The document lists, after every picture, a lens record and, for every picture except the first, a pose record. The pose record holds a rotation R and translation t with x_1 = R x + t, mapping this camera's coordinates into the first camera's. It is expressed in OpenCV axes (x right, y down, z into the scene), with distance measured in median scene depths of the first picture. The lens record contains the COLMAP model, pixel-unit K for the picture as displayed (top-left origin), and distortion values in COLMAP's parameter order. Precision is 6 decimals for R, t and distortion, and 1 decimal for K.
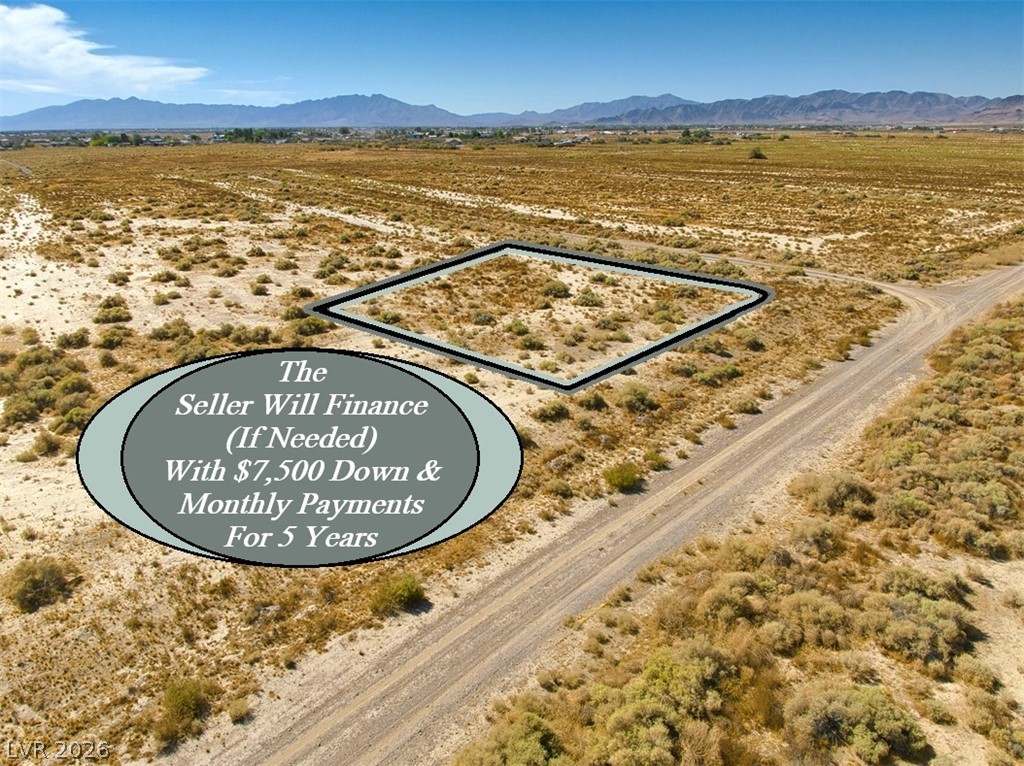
lens RADIAL K [[728.0, 0, 506.8], [0, 728.0, 375.5], [0, 0, 1]] dist [0.020454, -0.048725]
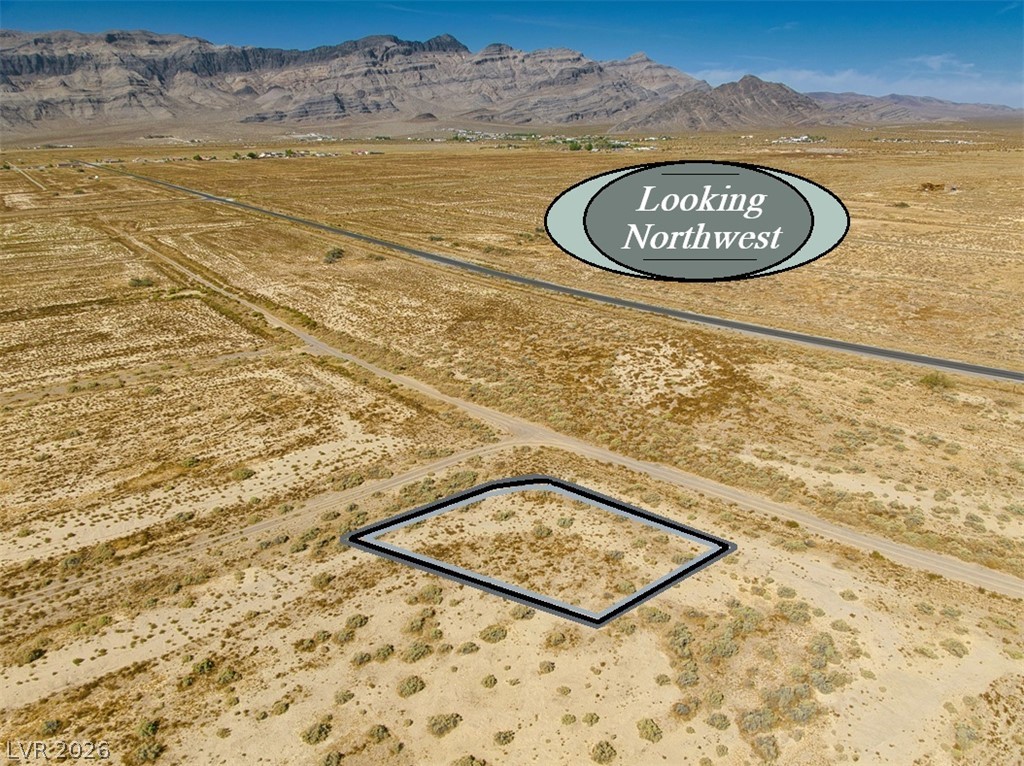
lens RADIAL K [[728.0, 0, 517.1], [0, 728.0, 379.6], [0, 0, 1]] dist [0.020454, -0.048725]
pose [[-0.036699, -0.322192, 0.945963, -1.381191], [0.332555, 0.888711, 0.315594, -0.970091], [-0.942369, 0.326167, 0.074532, 0.875020]]
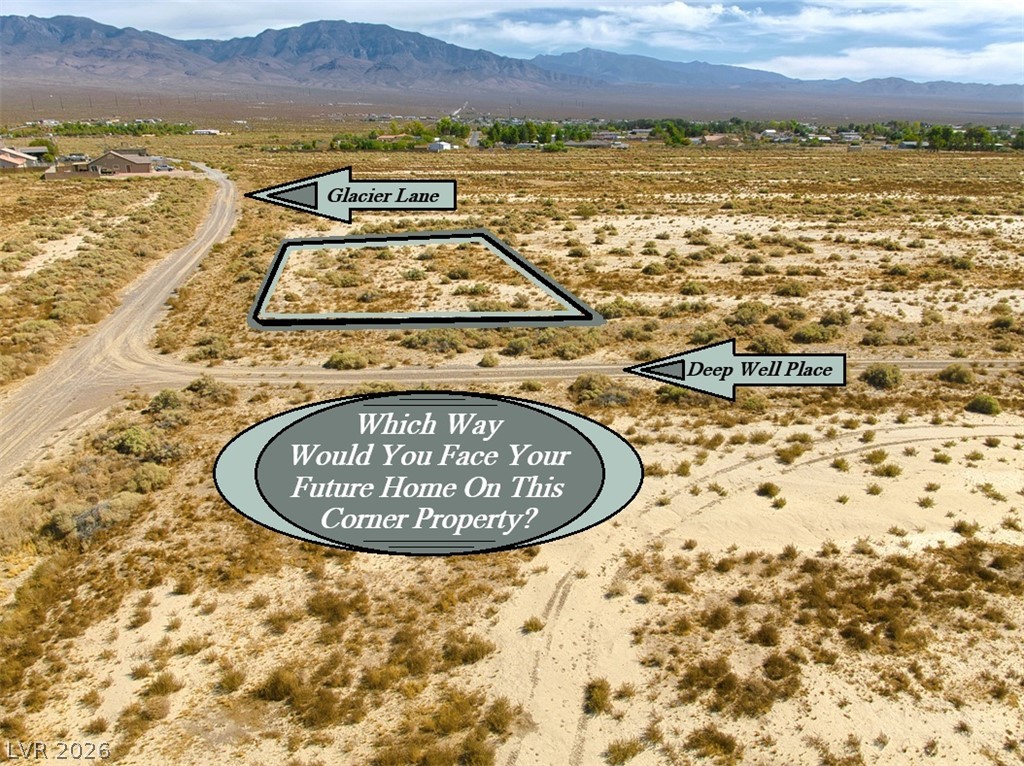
lens RADIAL K [[728.0, 0, 511.4], [0, 728.0, 386.9], [0, 0, 1]] dist [0.020454, -0.048725]
pose [[-0.547629, 0.292443, -0.783952, 0.968864], [-0.264886, 0.828150, 0.493966, -0.558556], [0.793687, 0.478168, -0.376055, 1.630847]]
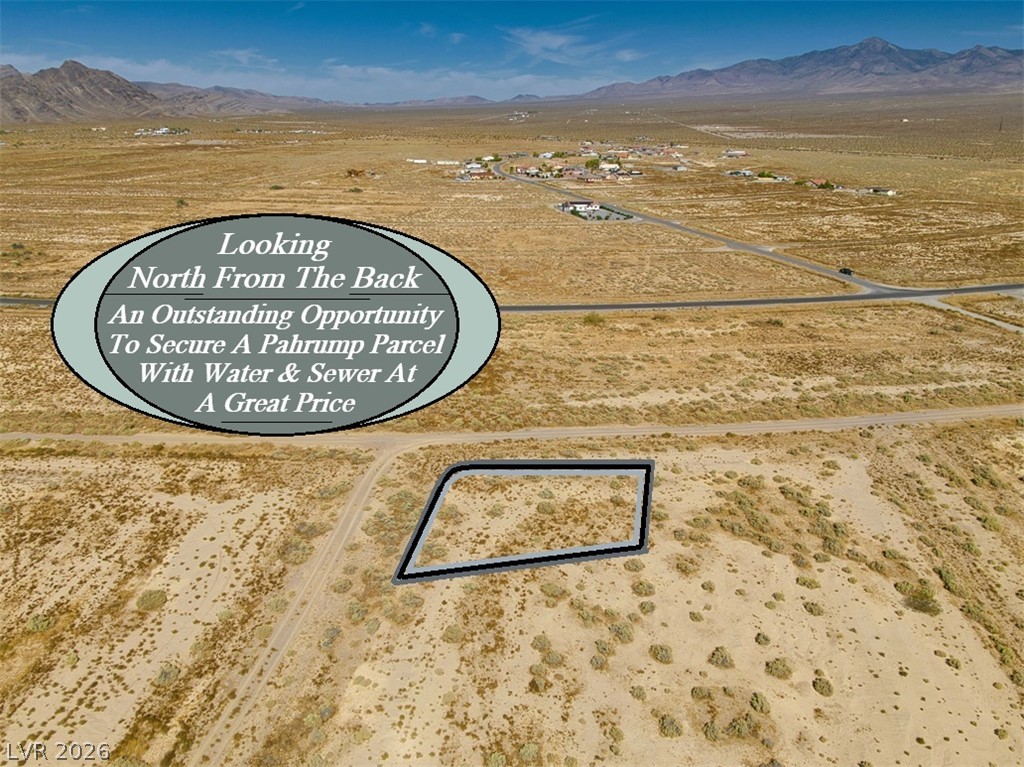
lens RADIAL K [[728.0, 0, 514.9], [0, 728.0, 389.6], [0, 0, 1]] dist [0.020454, -0.048725]
pose [[-0.754655, -0.233702, 0.613089, -0.874694], [0.202652, 0.805706, 0.556571, -1.330807], [-0.624041, 0.544263, -0.560670, 1.921788]]
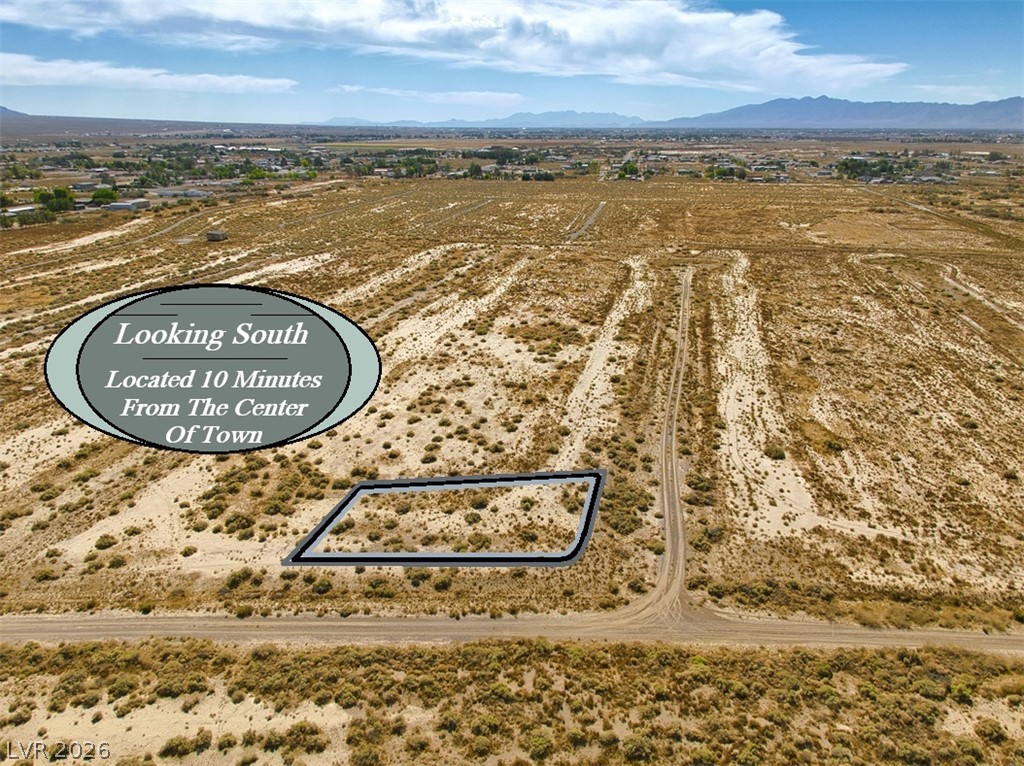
lens RADIAL K [[728.0, 0, 514.0], [0, 728.0, 380.5], [0, 0, 1]] dist [0.020454, -0.048725]
pose [[0.675877, 0.249183, -0.693613, 1.261676], [-0.241032, 0.964093, 0.111485, -0.617020], [0.696487, 0.091833, 0.711669, -0.149669]]
